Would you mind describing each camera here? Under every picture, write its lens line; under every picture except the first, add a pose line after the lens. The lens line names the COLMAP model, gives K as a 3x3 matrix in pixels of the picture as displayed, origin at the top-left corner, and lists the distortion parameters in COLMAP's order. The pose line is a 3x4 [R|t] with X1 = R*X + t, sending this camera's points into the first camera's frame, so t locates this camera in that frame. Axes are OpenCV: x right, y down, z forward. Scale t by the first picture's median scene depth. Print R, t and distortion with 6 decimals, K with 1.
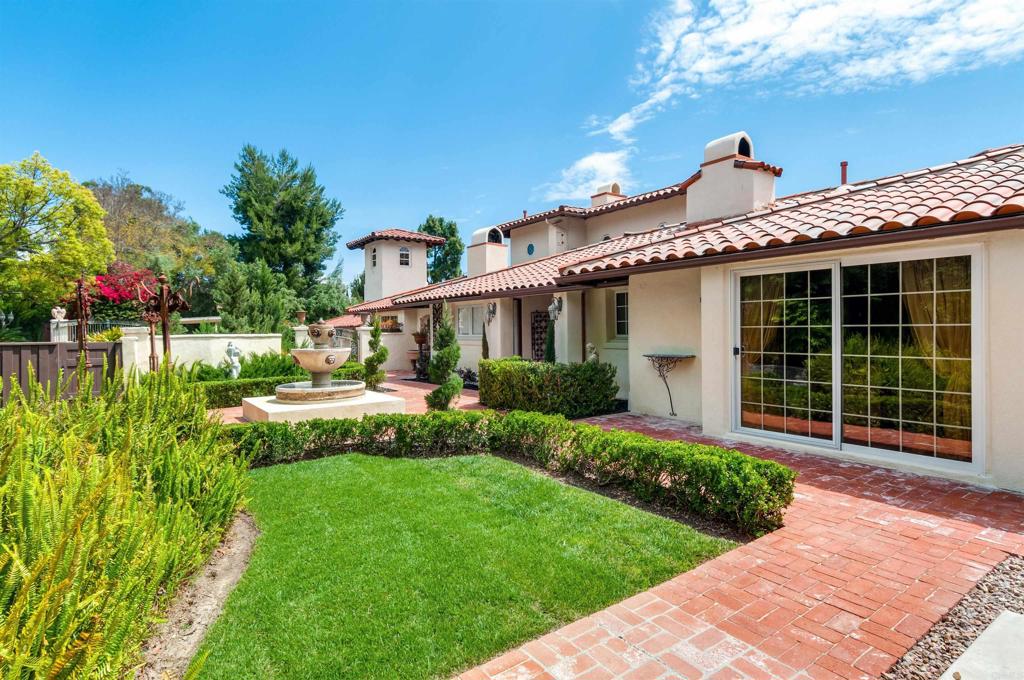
lens RADIAL K [[521.9, 0, 525.1], [0, 521.9, 332.0], [0, 0, 1]] dist [-0.014227, -0.000044]
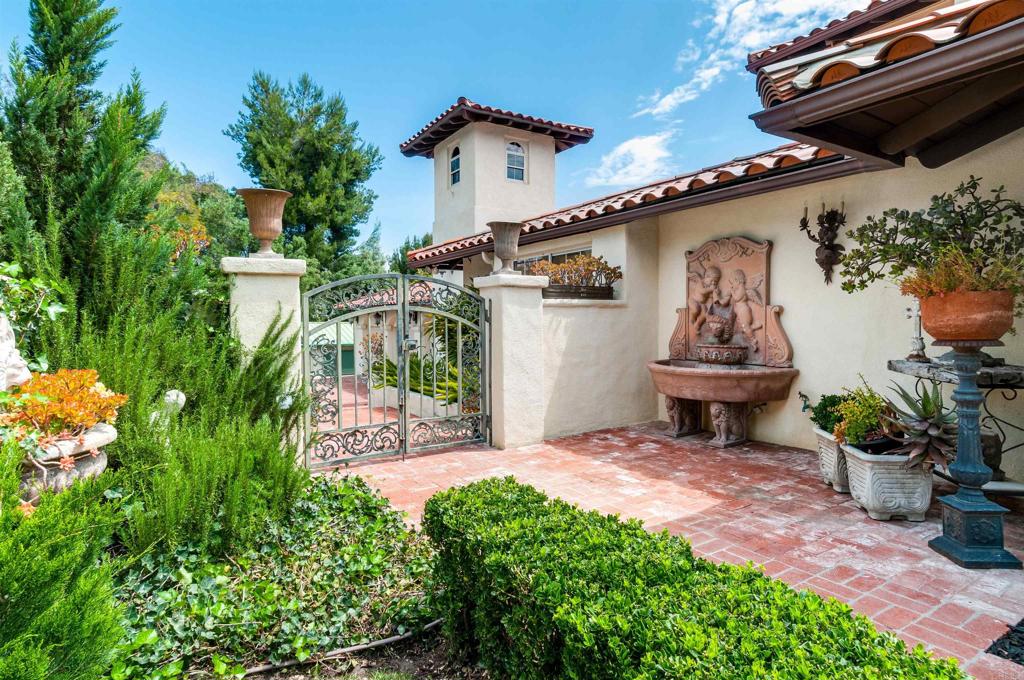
lens RADIAL K [[539.5, 0, 520.6], [0, 539.5, 327.2], [0, 0, 1]] dist [0.004167, -0.001141]
pose [[0.997400, 0.011012, -0.071218, -0.096026], [-0.010456, 0.999912, 0.008175, 0.005038], [0.071302, -0.007409, 0.997427, 0.246423]]
